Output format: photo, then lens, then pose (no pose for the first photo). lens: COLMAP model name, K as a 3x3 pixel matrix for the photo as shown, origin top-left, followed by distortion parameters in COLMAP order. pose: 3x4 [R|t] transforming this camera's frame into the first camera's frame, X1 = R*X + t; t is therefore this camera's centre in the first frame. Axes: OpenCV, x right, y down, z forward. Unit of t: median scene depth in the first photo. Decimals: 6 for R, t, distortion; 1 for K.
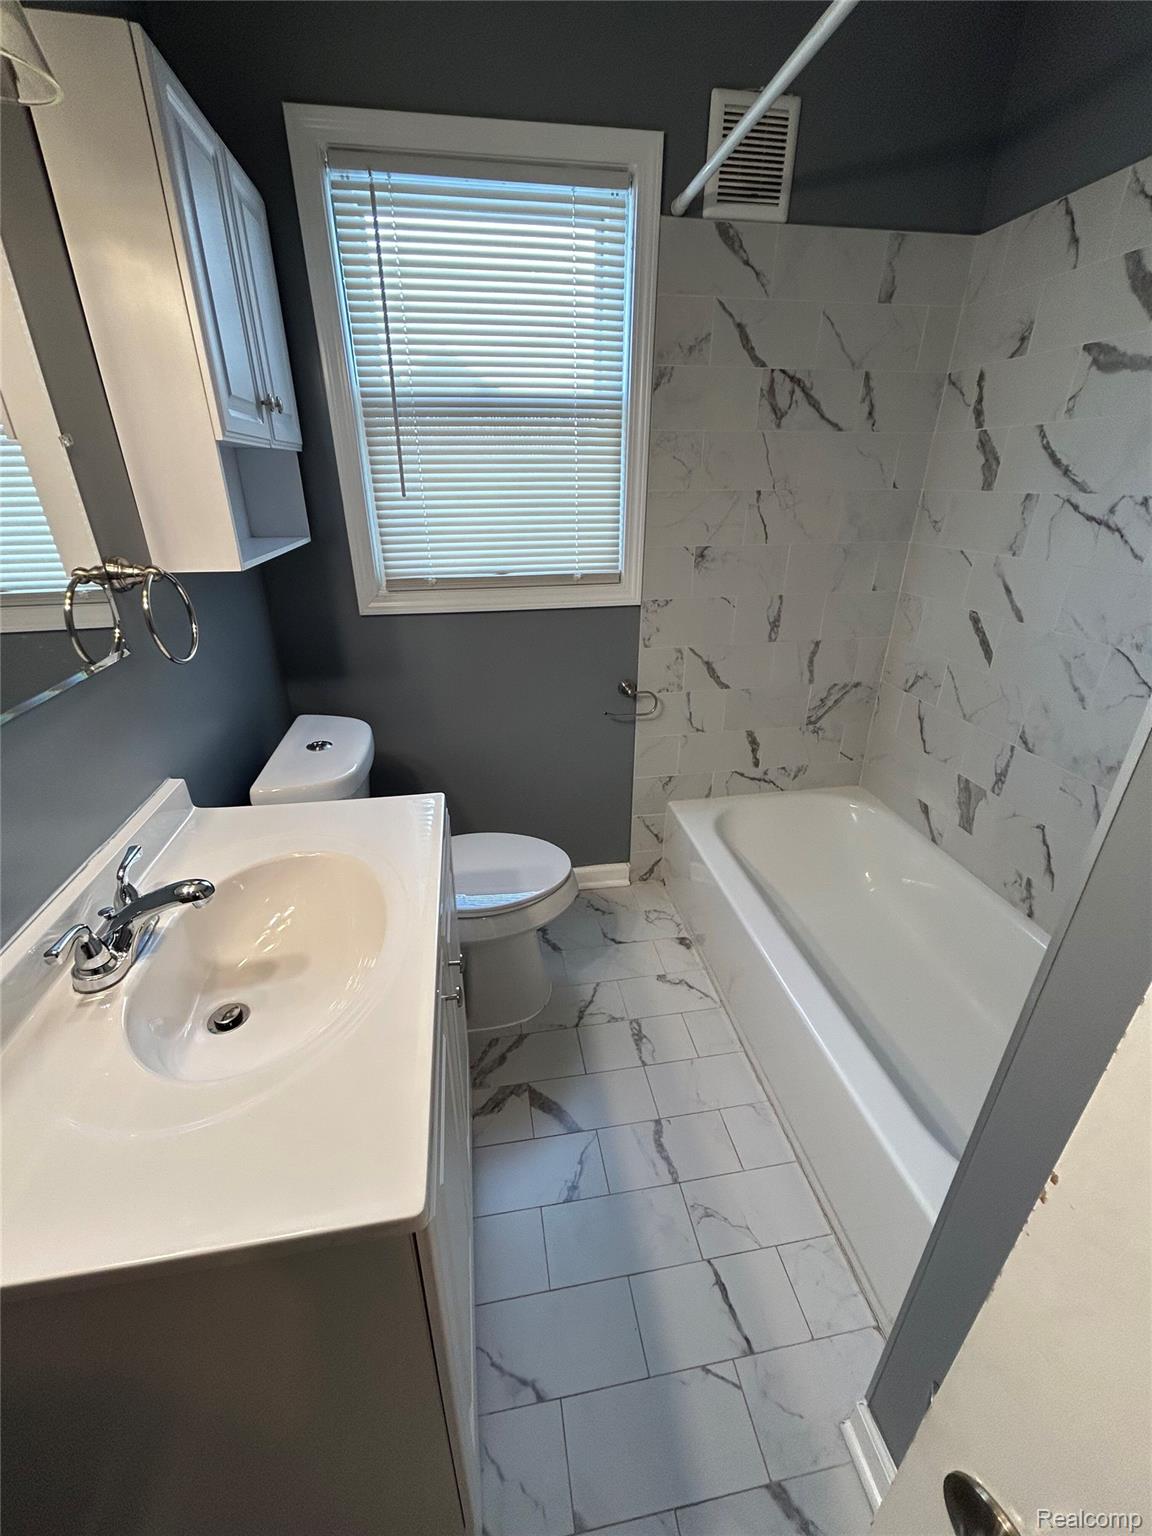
lens RADIAL K [[627.5, 0, 575.0], [0, 627.5, 766.6], [0, 0, 1]] dist [0.001454, -0.000988]
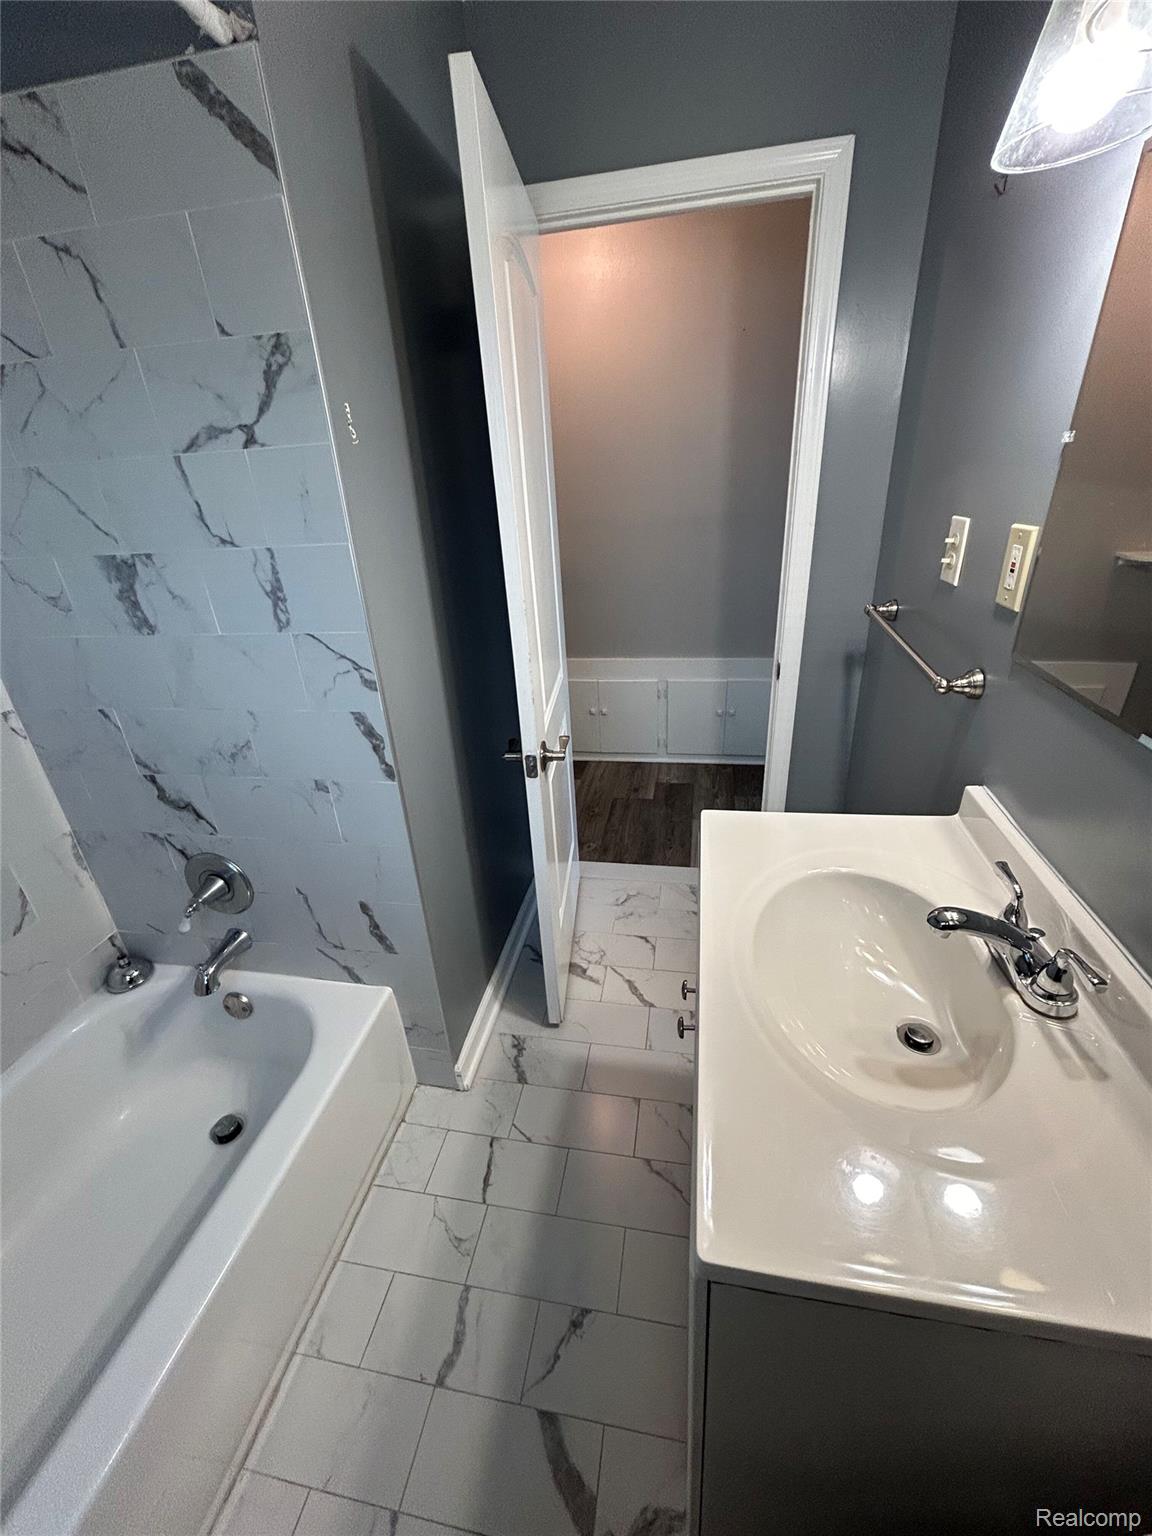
lens RADIAL K [[627.5, 0, 574.6], [0, 627.5, 765.6], [0, 0, 1]] dist [0.001454, -0.000988]
pose [[-0.937530, -0.097200, 0.334050, -0.238251], [0.202302, 0.628847, 0.750750, -0.515184], [-0.283039, 0.771430, -0.569899, 0.988420]]
